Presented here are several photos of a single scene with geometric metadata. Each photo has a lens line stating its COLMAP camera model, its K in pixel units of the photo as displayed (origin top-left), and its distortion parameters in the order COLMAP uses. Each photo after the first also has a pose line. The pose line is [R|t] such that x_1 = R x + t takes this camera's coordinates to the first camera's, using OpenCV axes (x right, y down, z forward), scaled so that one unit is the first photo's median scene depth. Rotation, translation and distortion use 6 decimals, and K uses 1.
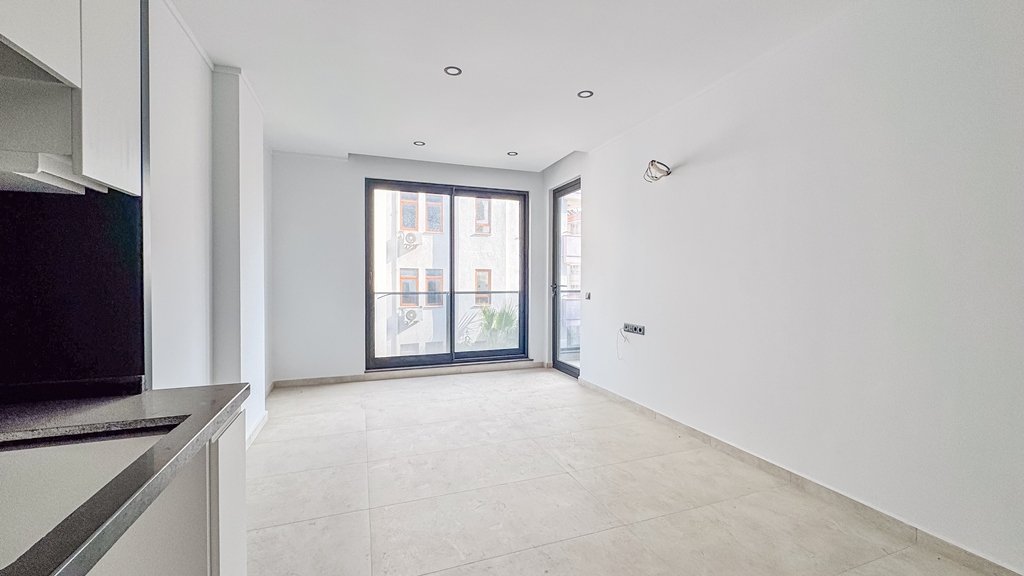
lens RADIAL K [[408.6, 0, 513.9], [0, 408.6, 290.1], [0, 0, 1]] dist [-0.004067, 0.000254]
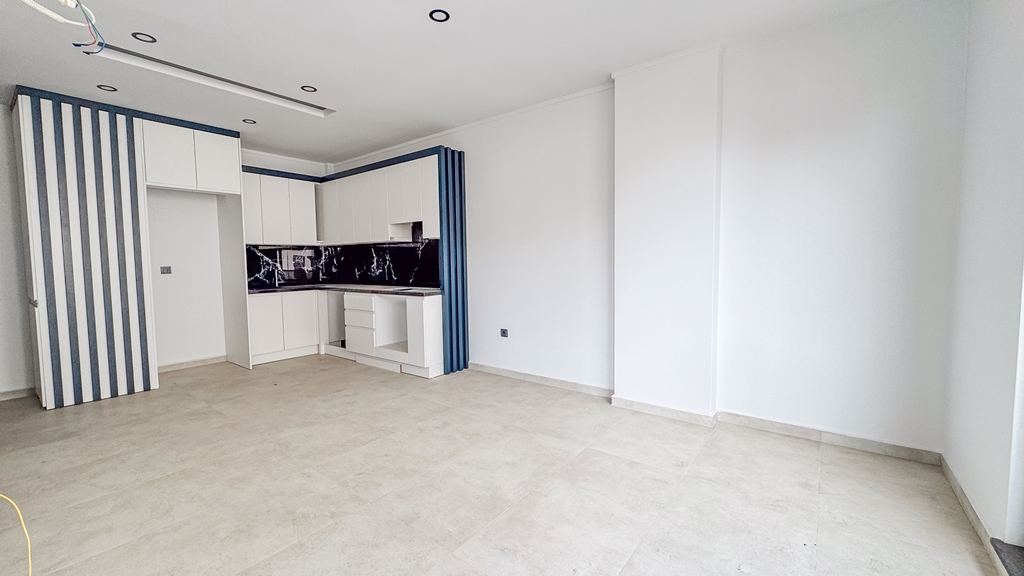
lens RADIAL K [[408.6, 0, 512.9], [0, 408.6, 286.6], [0, 0, 1]] dist [-0.004067, 0.000254]
pose [[-0.851334, 0.044299, -0.522751, 0.140050], [-0.001267, 0.996252, 0.086488, -0.030468], [0.524623, 0.074293, -0.848087, 1.346645]]
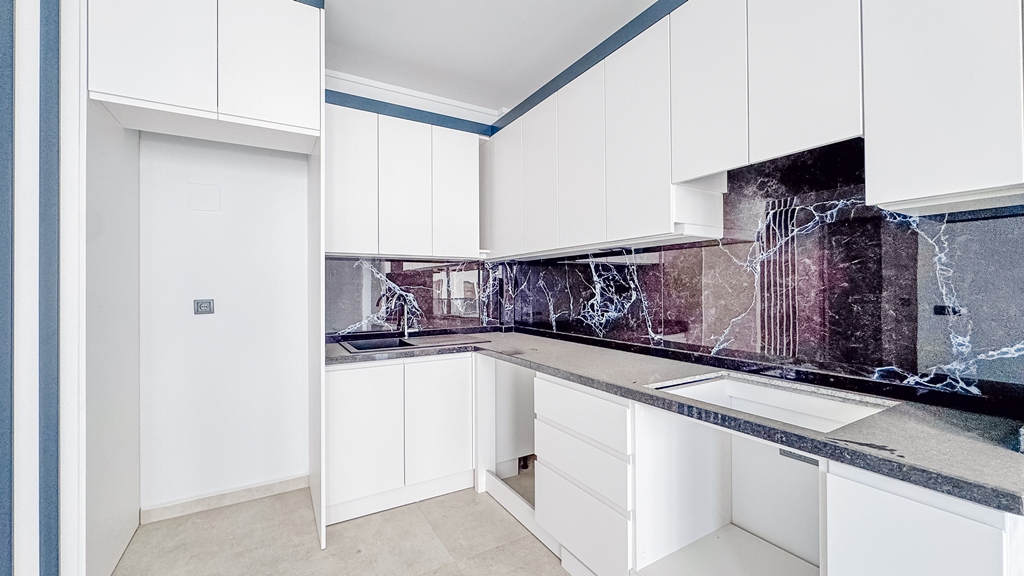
lens RADIAL K [[408.6, 0, 517.1], [0, 408.6, 284.3], [0, 0, 1]] dist [-0.004067, 0.000254]
pose [[-0.983875, 0.004137, -0.178812, 0.031826], [0.000798, 0.999824, 0.018736, -0.017737], [0.178858, 0.018291, -0.983705, 0.464933]]
